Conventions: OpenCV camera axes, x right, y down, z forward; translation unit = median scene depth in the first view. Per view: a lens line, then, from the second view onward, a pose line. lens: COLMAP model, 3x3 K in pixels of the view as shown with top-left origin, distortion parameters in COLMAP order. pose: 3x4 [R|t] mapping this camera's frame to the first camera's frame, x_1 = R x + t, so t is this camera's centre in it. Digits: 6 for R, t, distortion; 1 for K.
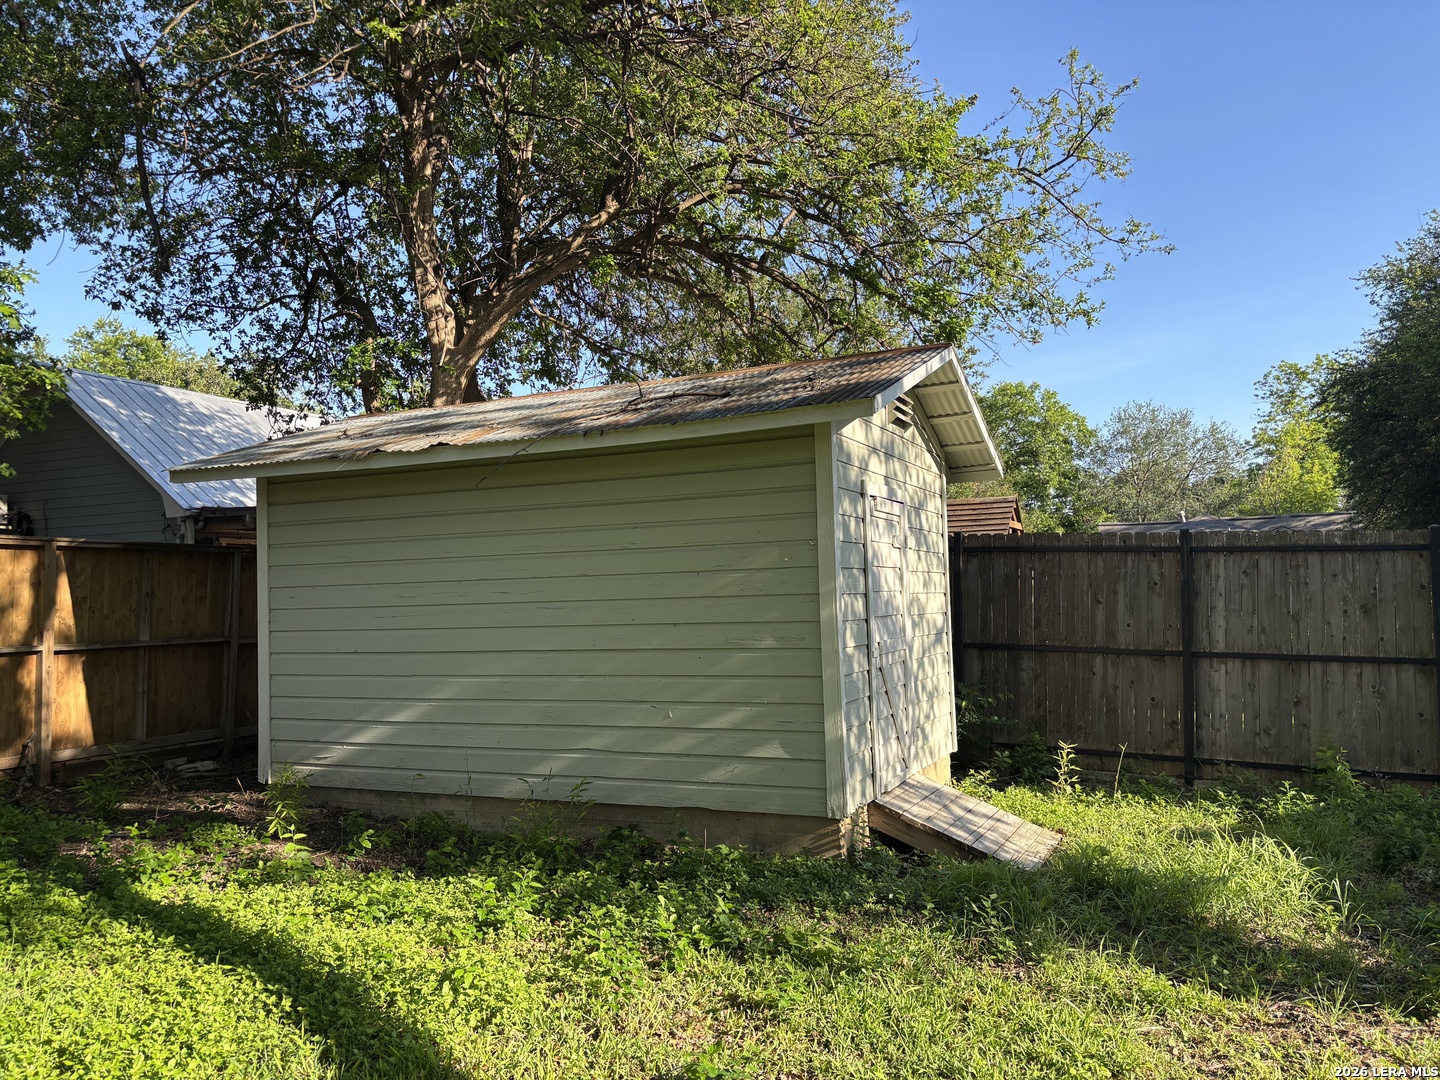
lens RADIAL K [[1074.1, 0, 729.9], [0, 1074.1, 542.1], [0, 0, 1]] dist [0.089508, -0.108283]
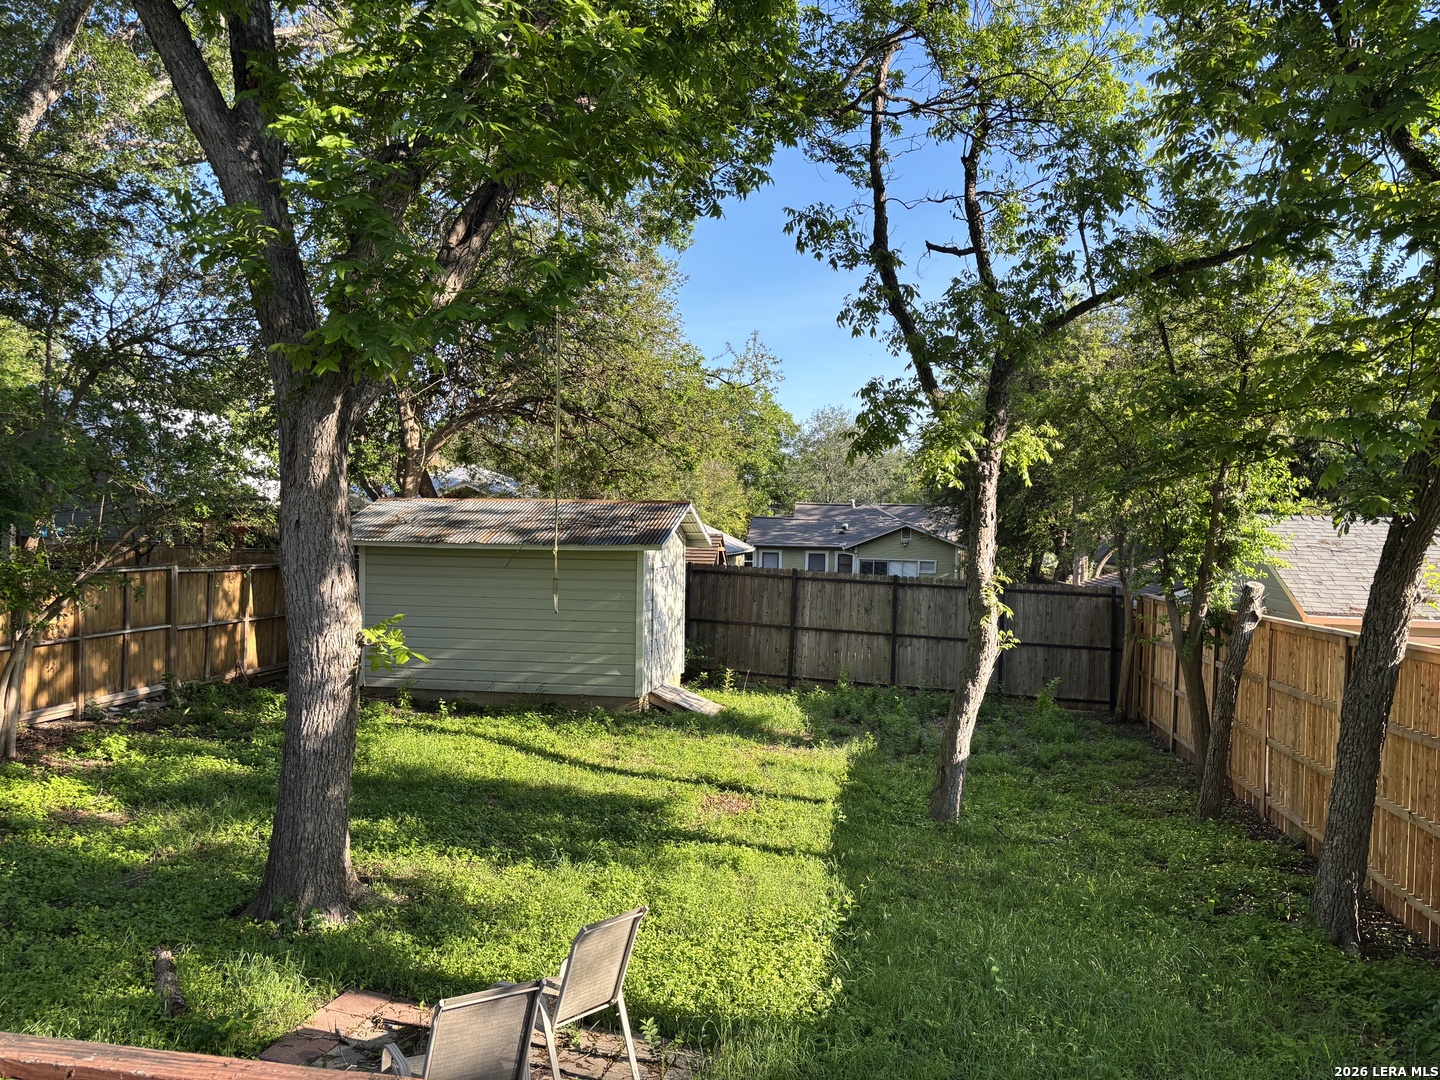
lens RADIAL K [[1074.1, 0, 729.9], [0, 1074.1, 542.1], [0, 0, 1]] dist [0.089508, -0.108283]
pose [[0.968730, 0.036591, 0.245406, -0.267730], [-0.052711, 0.996839, 0.059440, -0.225182], [-0.242455, -0.070517, 0.967596, -1.219145]]
